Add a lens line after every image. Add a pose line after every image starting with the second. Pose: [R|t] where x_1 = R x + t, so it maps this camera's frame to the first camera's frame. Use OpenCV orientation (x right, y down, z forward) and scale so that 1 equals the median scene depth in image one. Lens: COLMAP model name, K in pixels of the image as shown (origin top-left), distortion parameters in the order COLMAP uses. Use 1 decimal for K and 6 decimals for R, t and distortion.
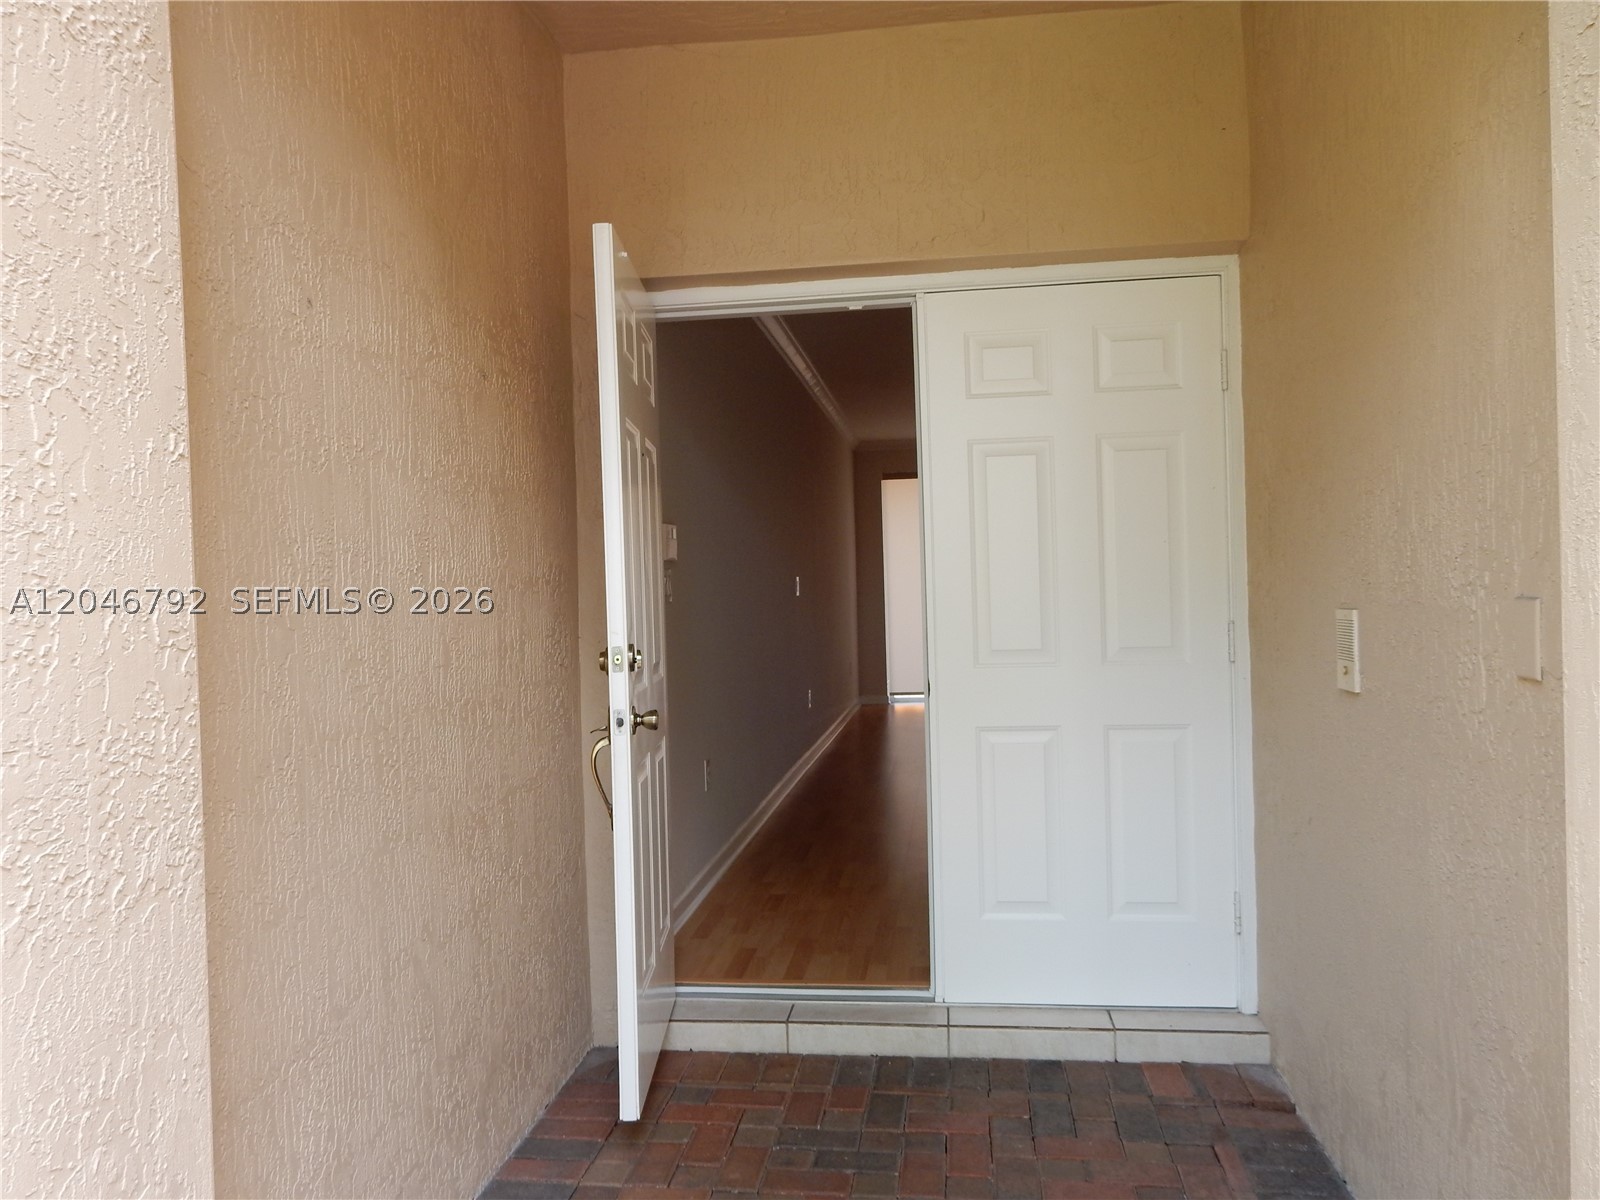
lens RADIAL K [[1188.8, 0, 796.9], [0, 1188.8, 601.5], [0, 0, 1]] dist [0.053126, 0.001246]
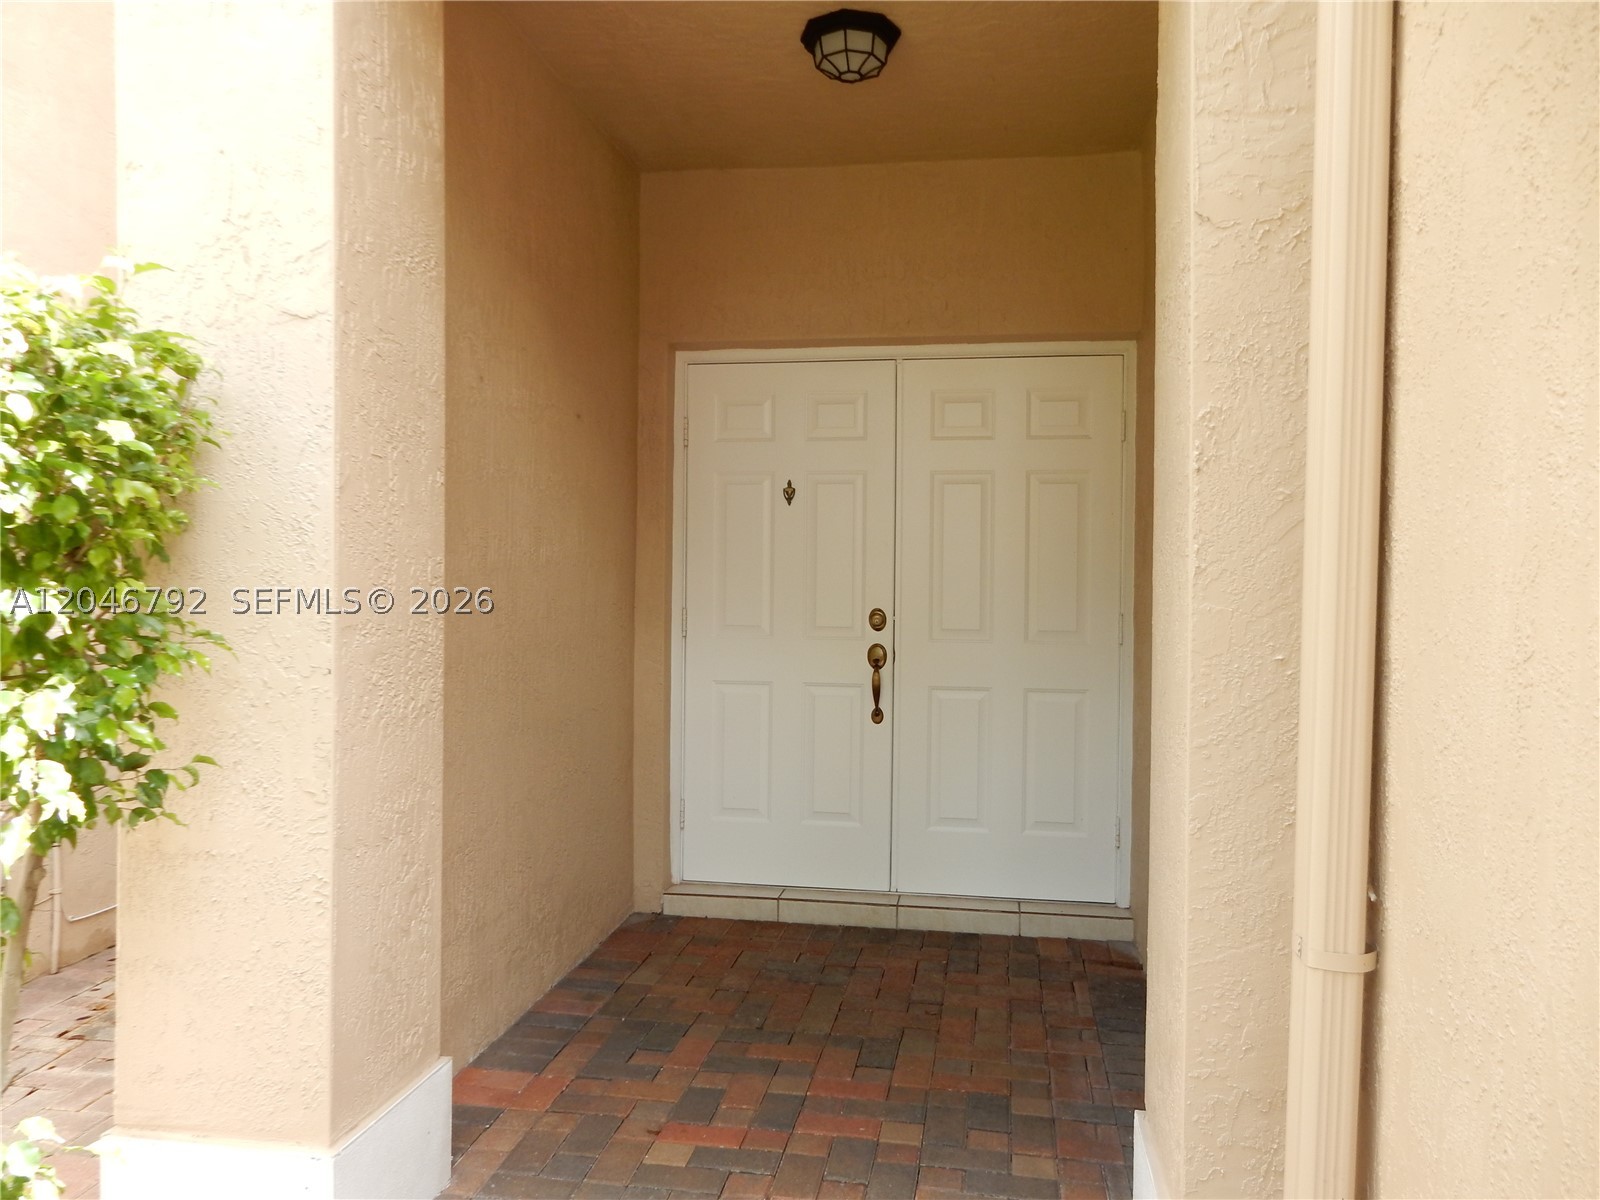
lens RADIAL K [[1188.8, 0, 803.2], [0, 1188.8, 598.1], [0, 0, 1]] dist [0.053126, 0.001246]
pose [[0.998872, 0.039012, -0.027080, 0.044565], [-0.039095, 0.999232, -0.002524, 0.016527], [0.026961, 0.003580, 0.999630, -0.352100]]
